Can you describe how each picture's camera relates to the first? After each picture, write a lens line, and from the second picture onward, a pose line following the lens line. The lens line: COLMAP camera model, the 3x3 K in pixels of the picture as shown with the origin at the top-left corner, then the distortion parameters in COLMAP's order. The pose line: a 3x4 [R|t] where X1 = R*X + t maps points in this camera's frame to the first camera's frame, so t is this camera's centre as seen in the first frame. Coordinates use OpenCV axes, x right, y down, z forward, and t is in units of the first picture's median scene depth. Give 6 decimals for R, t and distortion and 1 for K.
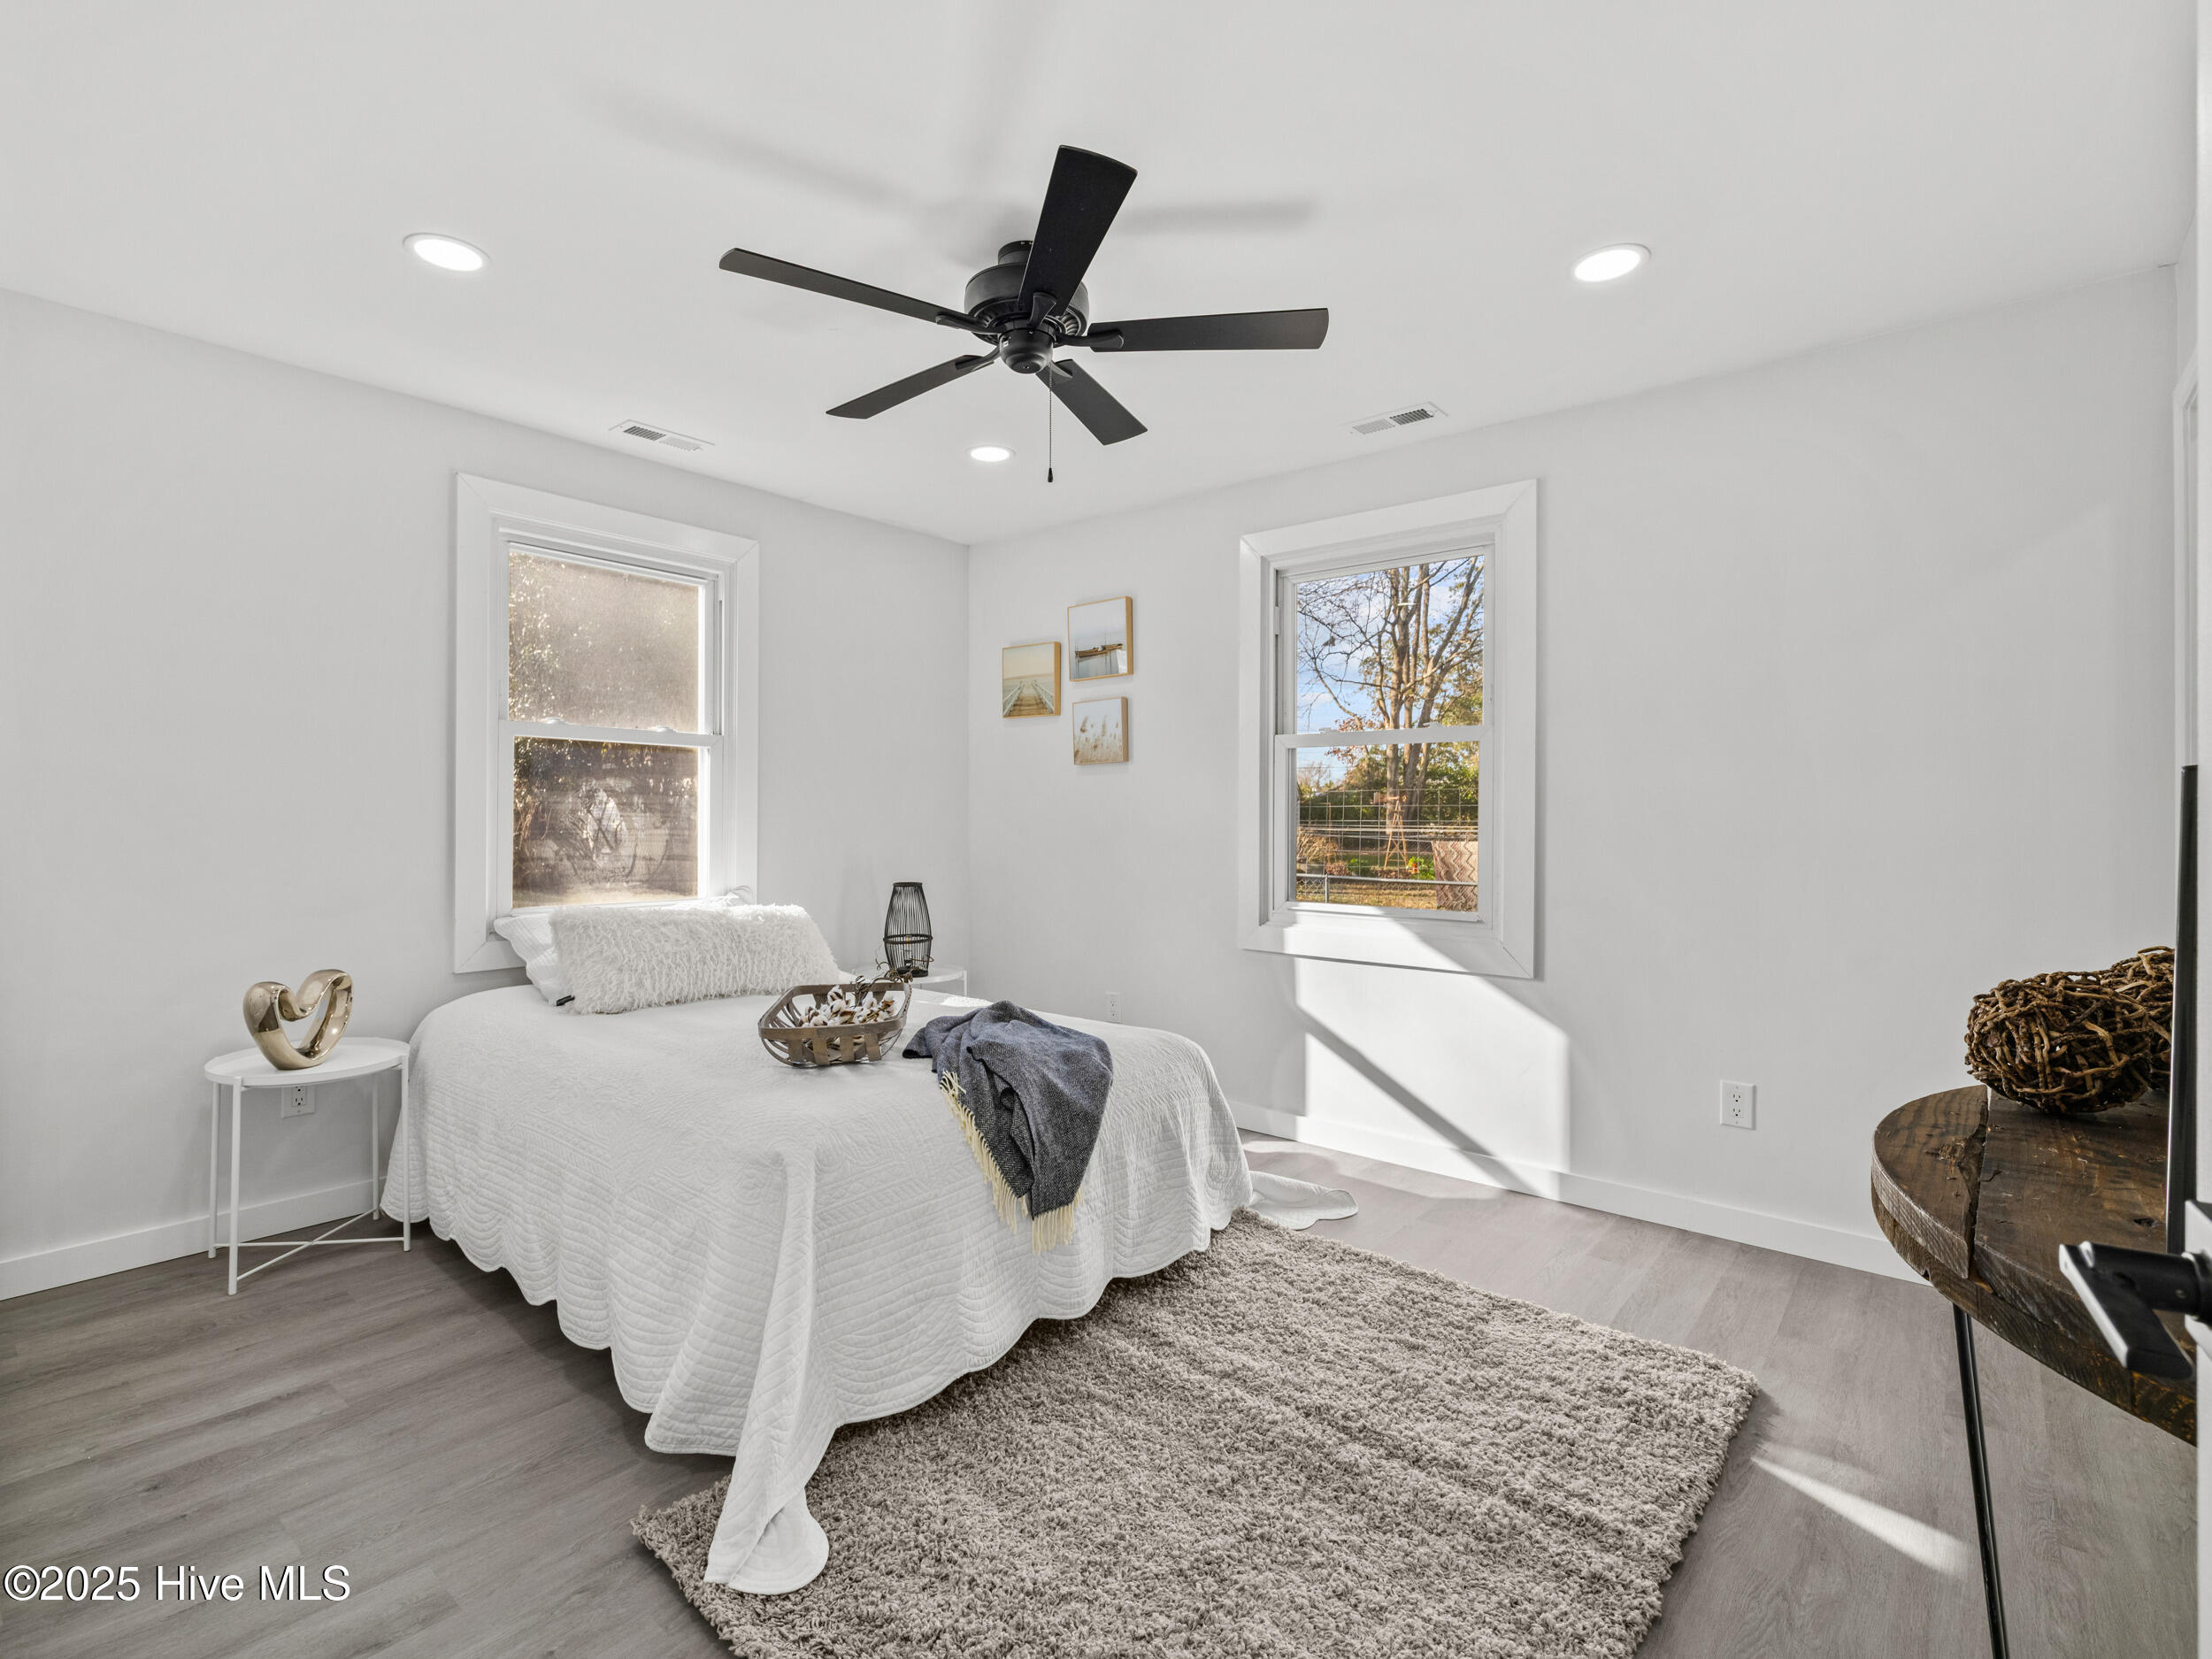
lens RADIAL K [[1020.2, 0, 1098.8], [0, 1020.2, 809.9], [0, 0, 1]] dist [-0.000550, -0.000209]
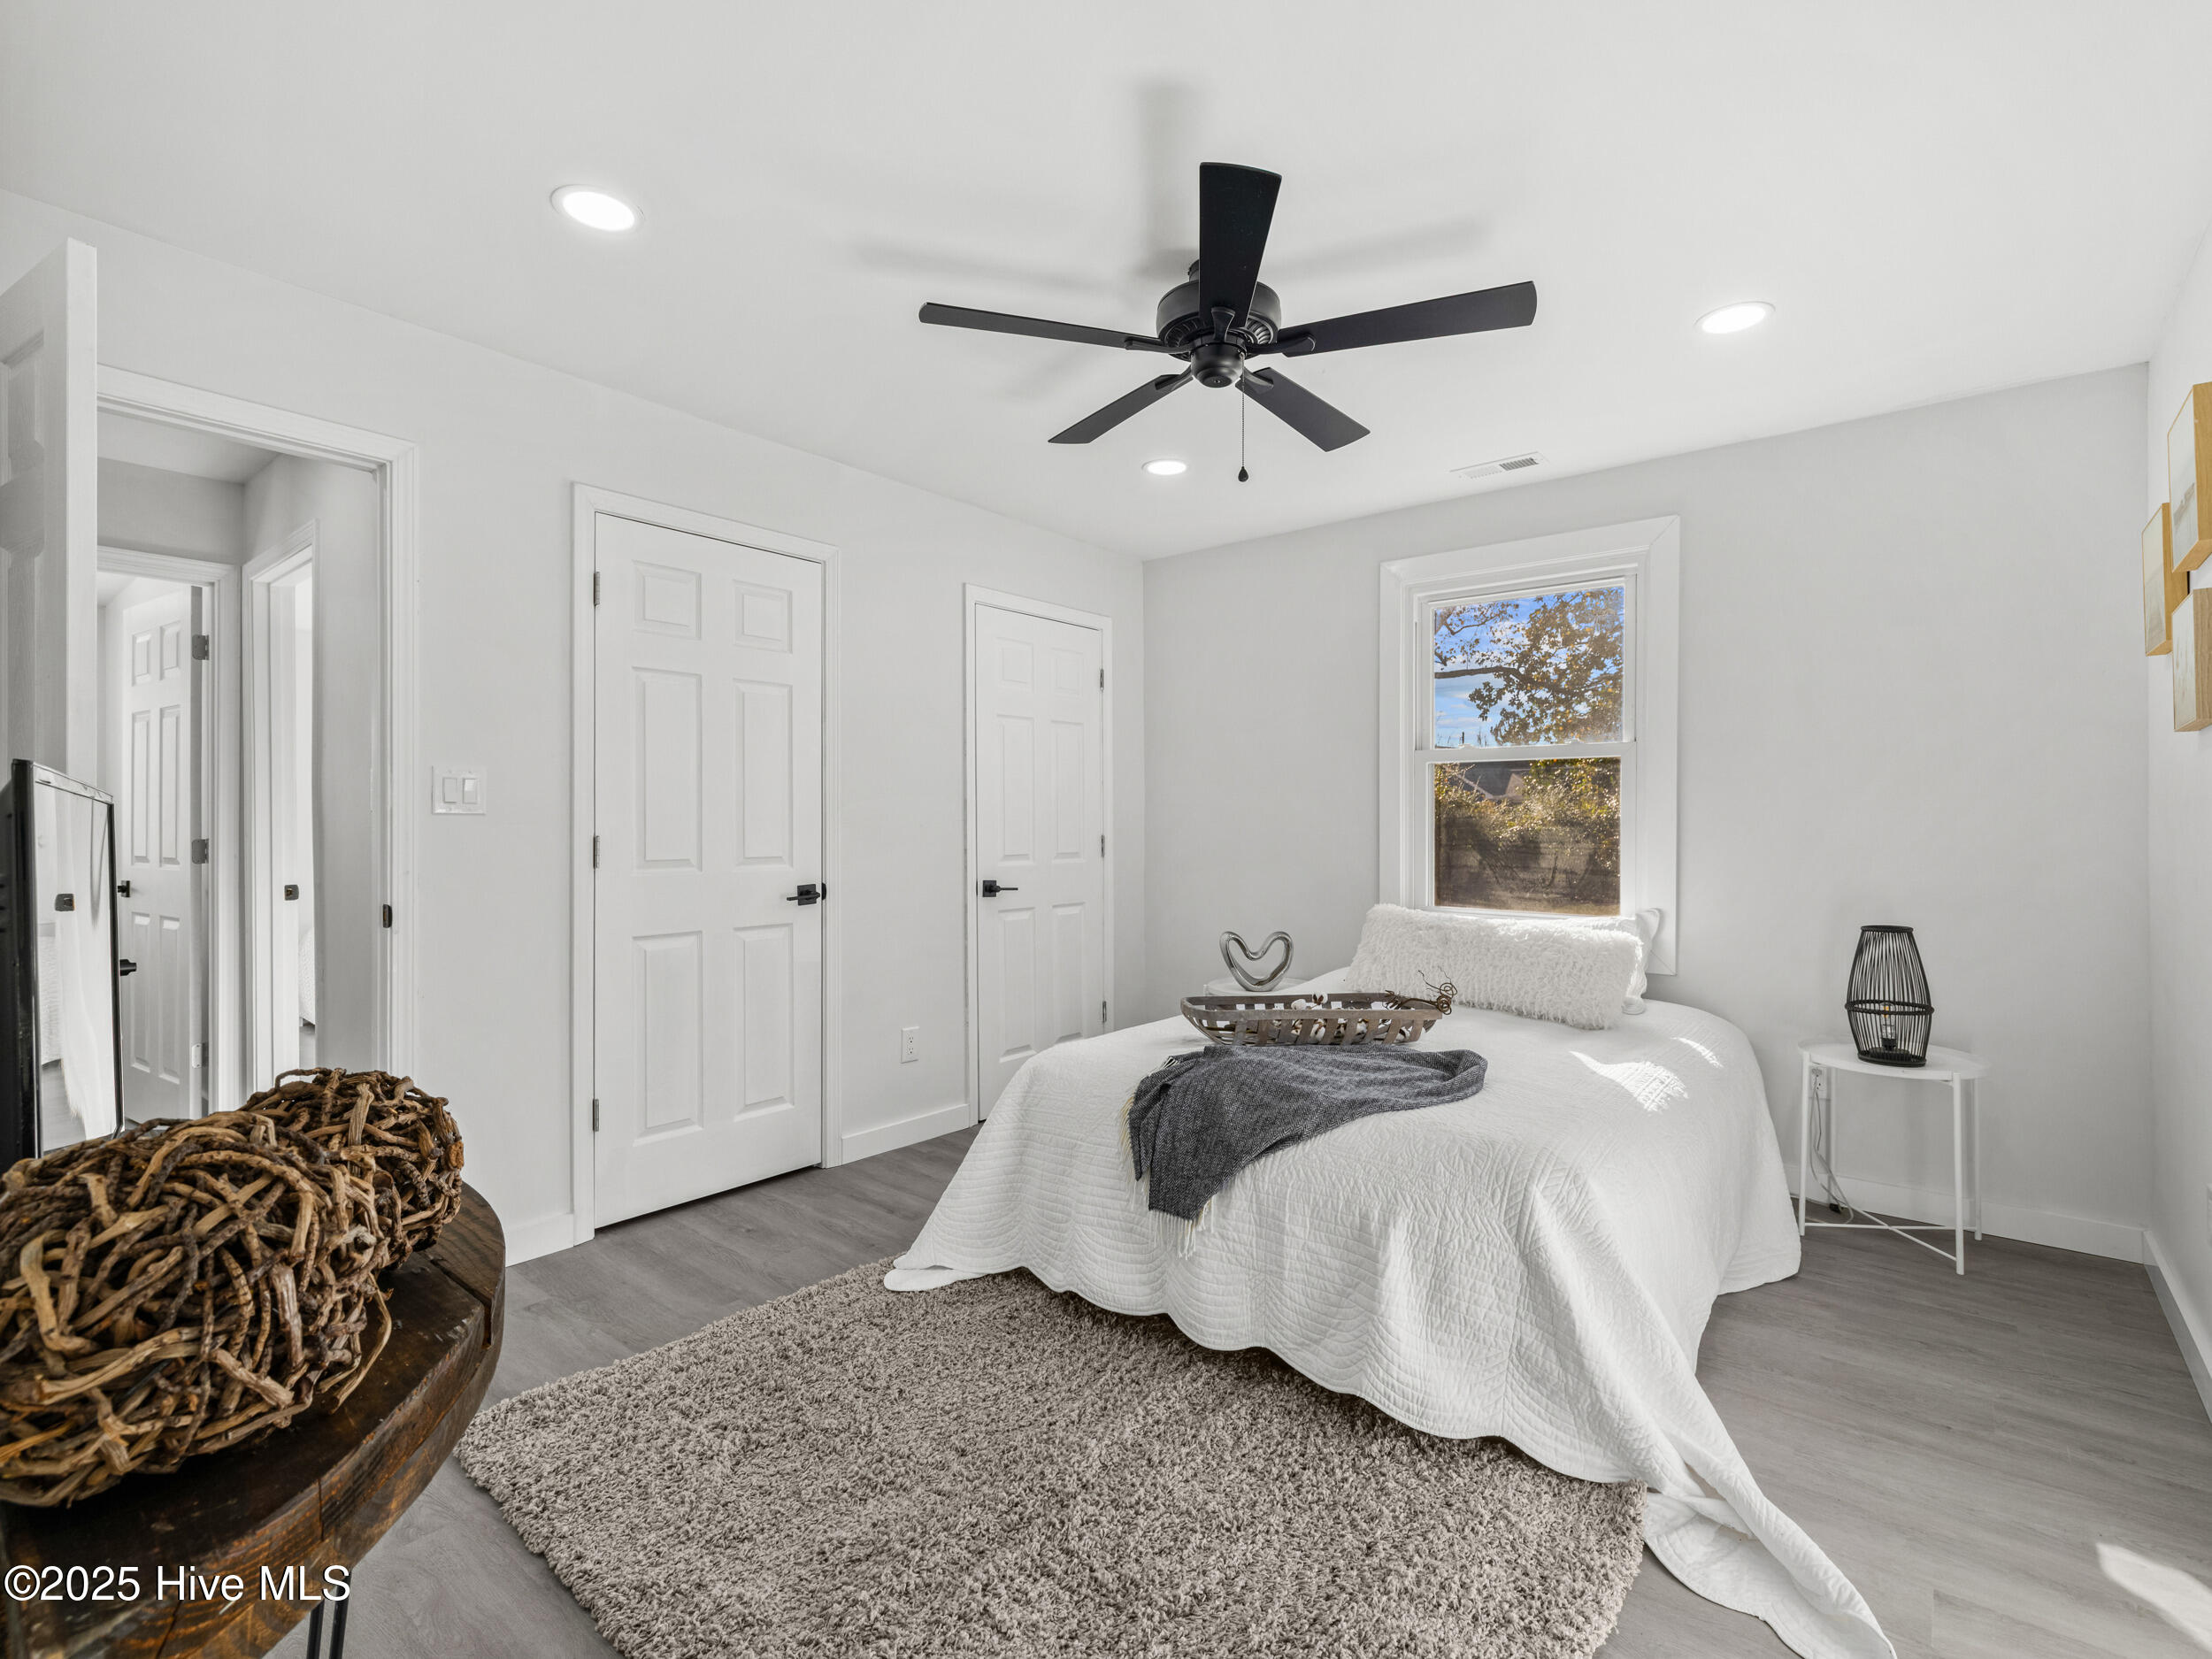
lens RADIAL K [[1020.2, 0, 1098.8], [0, 1020.2, 809.9], [0, 0, 1]] dist [-0.000550, -0.000209]
pose [[0.046965, -0.021568, -0.998664, 0.727371], [0.001732, 0.999767, -0.021511, 0.010041], [0.998895, -0.000720, 0.046991, 0.660711]]
